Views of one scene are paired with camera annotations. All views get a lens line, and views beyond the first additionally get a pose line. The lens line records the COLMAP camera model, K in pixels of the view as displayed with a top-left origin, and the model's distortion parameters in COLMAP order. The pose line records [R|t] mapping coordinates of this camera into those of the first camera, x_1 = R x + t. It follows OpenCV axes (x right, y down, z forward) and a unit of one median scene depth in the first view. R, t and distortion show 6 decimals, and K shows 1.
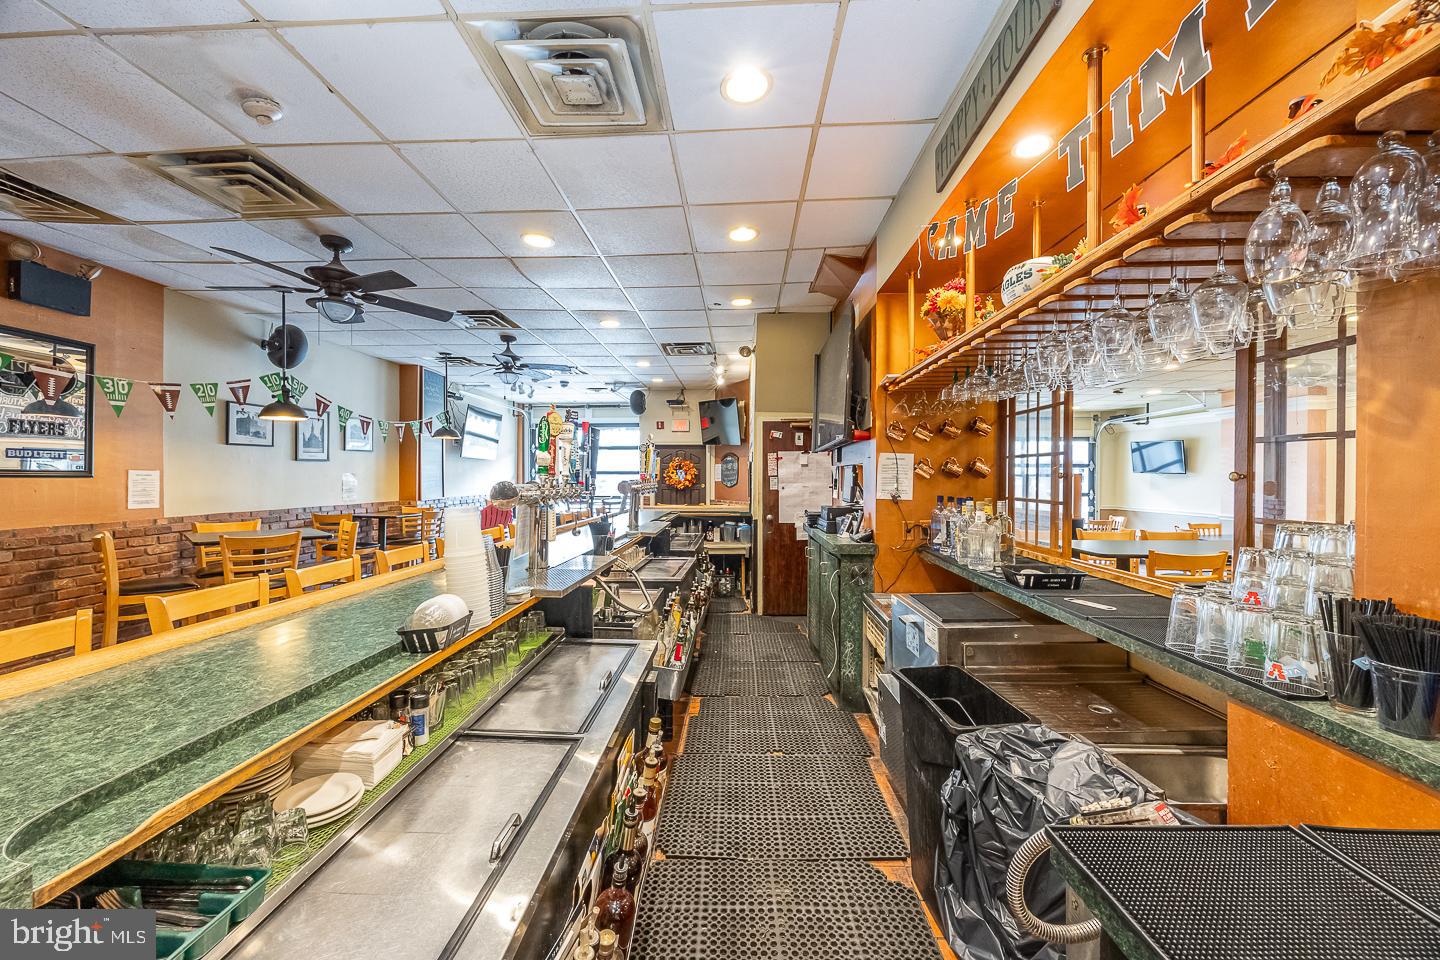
lens RADIAL K [[561.0, 0, 722.3], [0, 561.0, 479.3], [0, 0, 1]] dist [-0.006016, 0.001065]
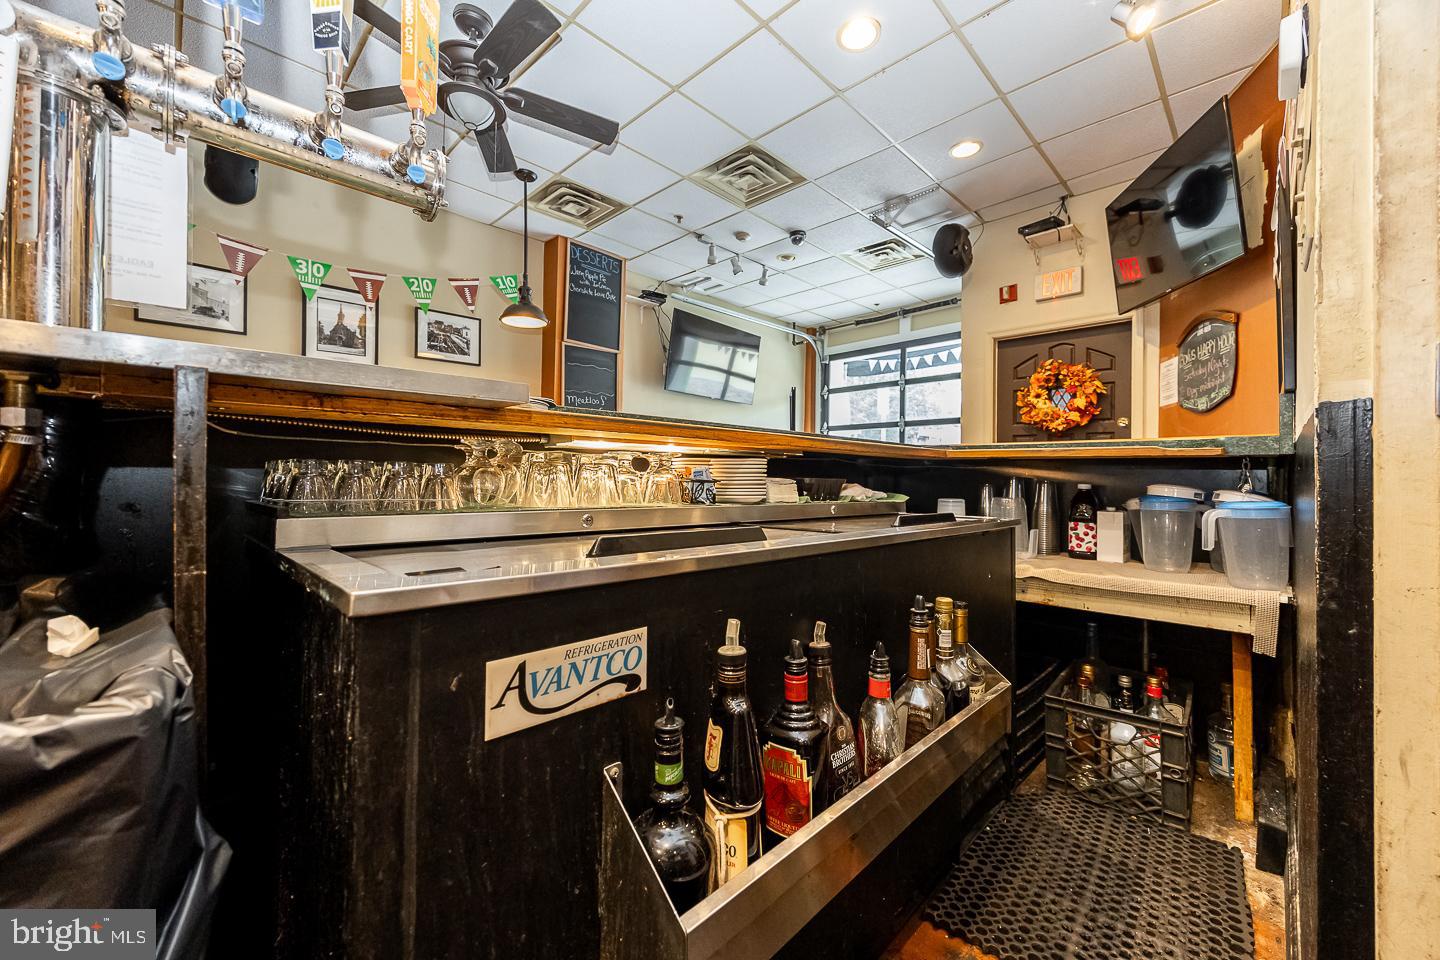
lens RADIAL K [[561.0, 0, 719.6], [0, 561.0, 477.3], [0, 0, 1]] dist [-0.006016, 0.001065]
pose [[0.734409, 0.002317, -0.678703, 0.026640], [-0.007469, 0.999961, -0.004668, 0.058085], [0.678666, 0.008498, 0.734398, 0.535084]]
